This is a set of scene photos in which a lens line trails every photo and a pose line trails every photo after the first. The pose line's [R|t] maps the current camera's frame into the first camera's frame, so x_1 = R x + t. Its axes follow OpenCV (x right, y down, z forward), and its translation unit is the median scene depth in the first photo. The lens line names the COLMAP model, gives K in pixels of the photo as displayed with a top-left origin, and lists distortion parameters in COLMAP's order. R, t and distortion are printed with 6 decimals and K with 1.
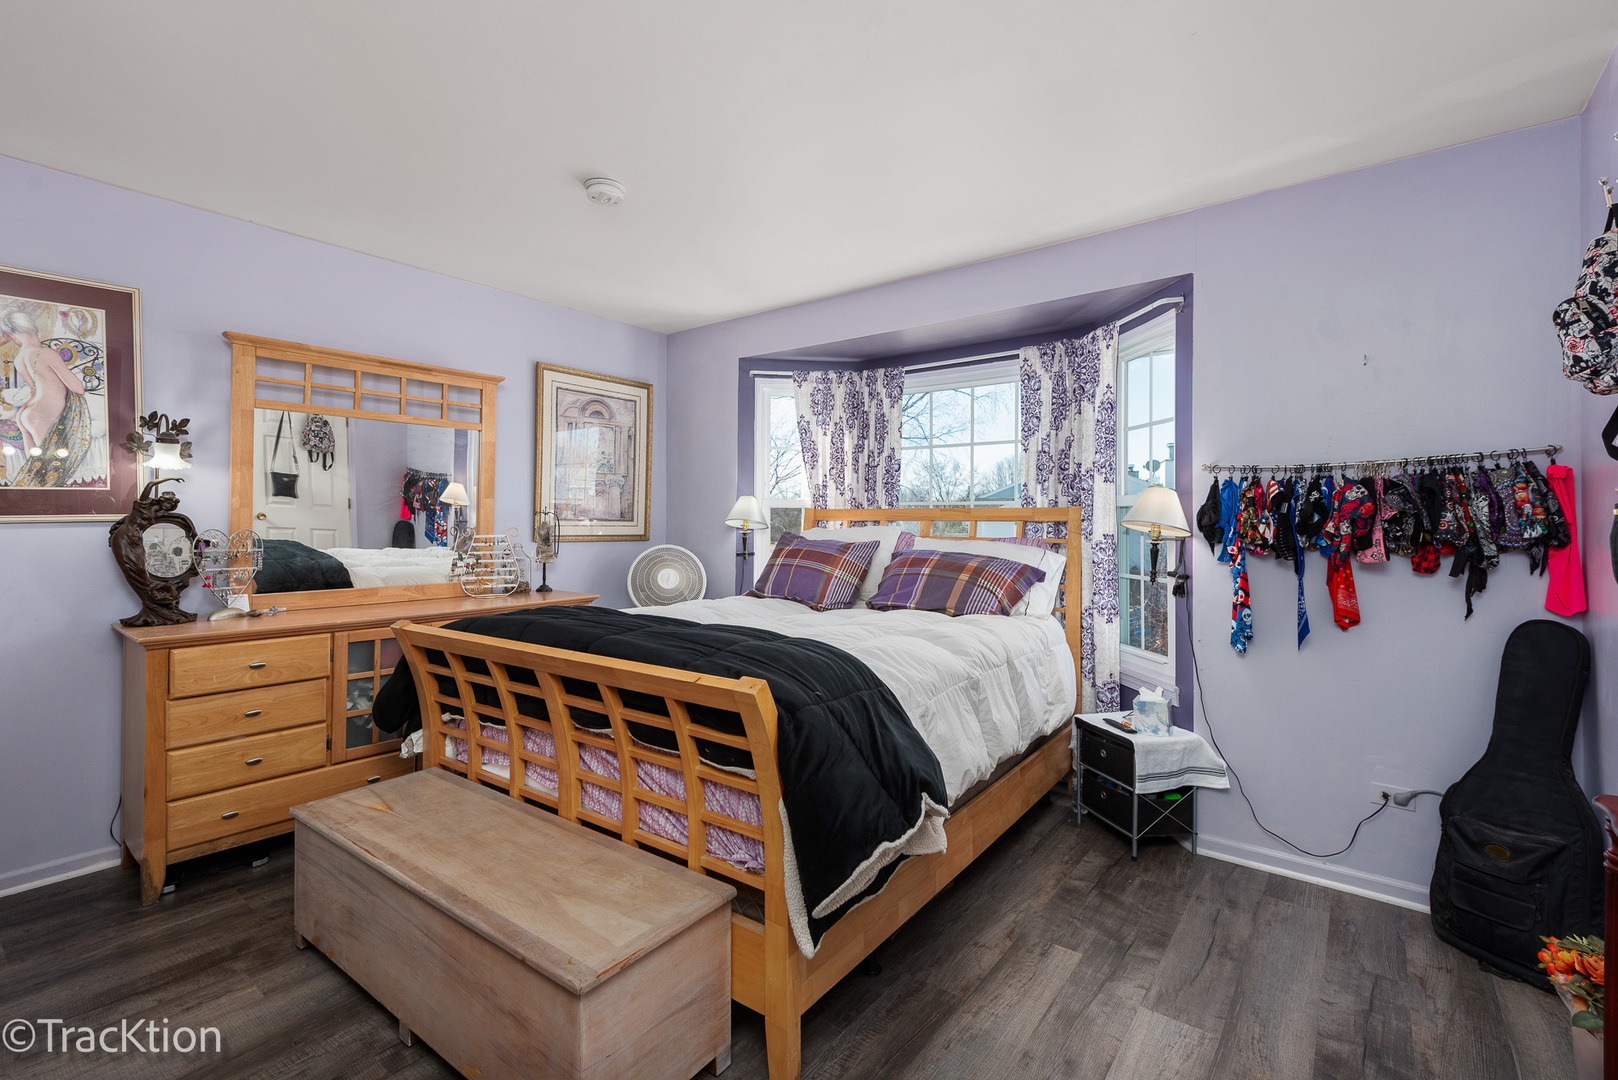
lens RADIAL K [[729.5, 0, 820.3], [0, 729.5, 513.8], [0, 0, 1]] dist [0.002855, 0.000380]
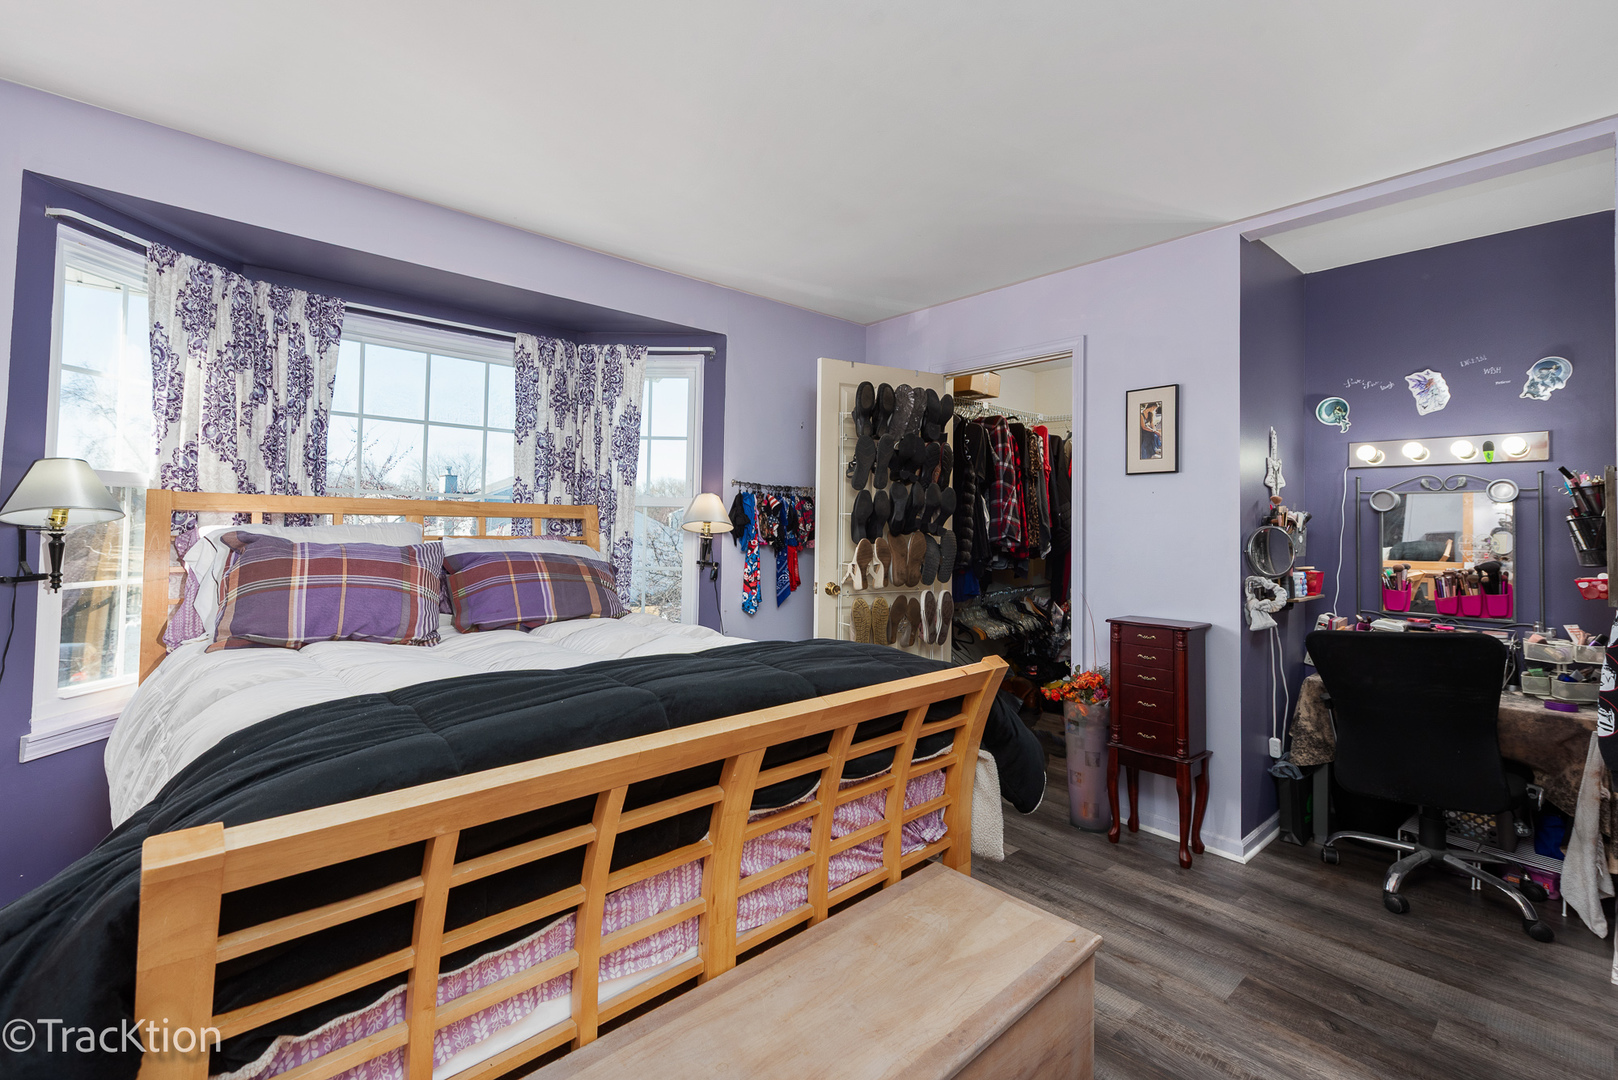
lens RADIAL K [[719.7, 0, 814.2], [0, 719.7, 500.6], [0, 0, 1]] dist [0.003246, 0.000137]
pose [[0.166784, 0.031080, 0.985504, -0.567566], [-0.030895, 0.999177, -0.026283, 0.001196], [-0.985509, -0.026064, 0.167607, 0.466477]]
